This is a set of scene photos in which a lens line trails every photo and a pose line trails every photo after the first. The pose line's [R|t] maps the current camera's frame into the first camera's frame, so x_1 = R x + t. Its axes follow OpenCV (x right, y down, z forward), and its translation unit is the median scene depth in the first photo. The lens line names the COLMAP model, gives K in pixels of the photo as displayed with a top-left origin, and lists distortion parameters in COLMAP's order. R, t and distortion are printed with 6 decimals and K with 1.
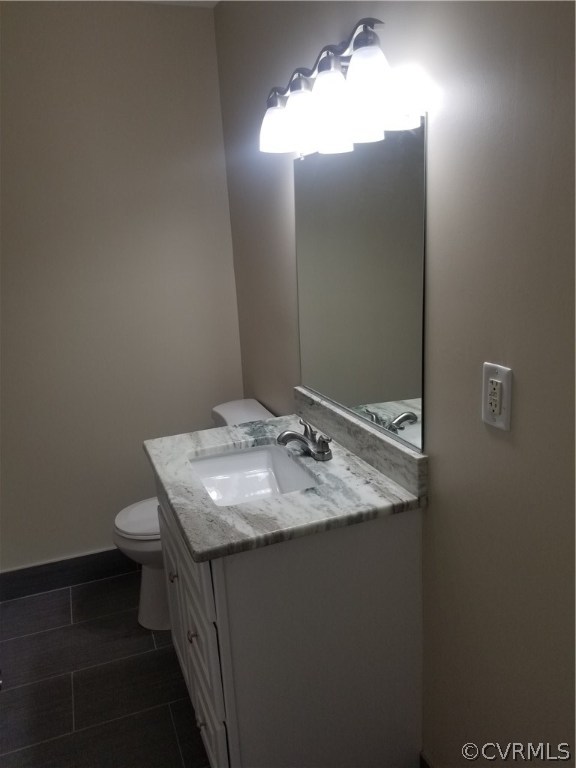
lens RADIAL K [[598.9, 0, 290.6], [0, 598.9, 382.3], [0, 0, 1]] dist [0.059188, -0.088774]
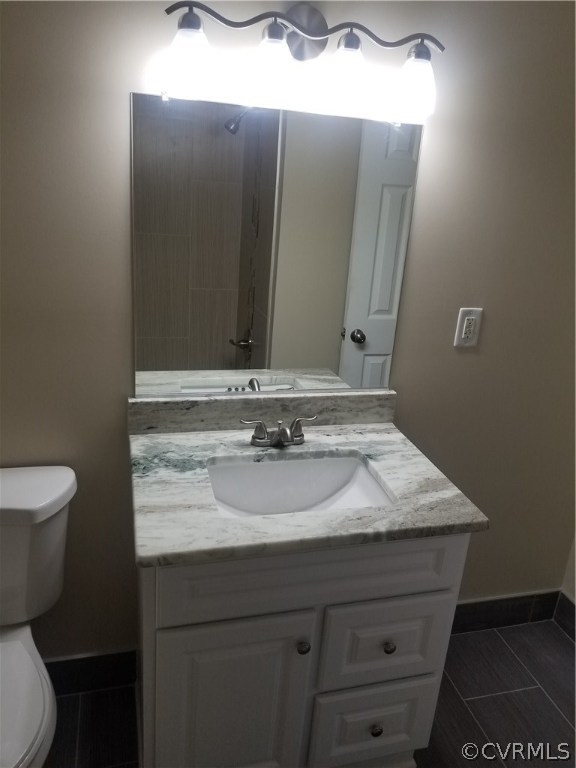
lens RADIAL K [[598.9, 0, 290.6], [0, 598.9, 382.3], [0, 0, 1]] dist [0.059188, -0.088774]
pose [[0.091960, -0.285173, 0.954054, -0.999432], [0.158426, 0.950100, 0.268721, -0.270282], [-0.983079, 0.126435, 0.132550, 0.994522]]
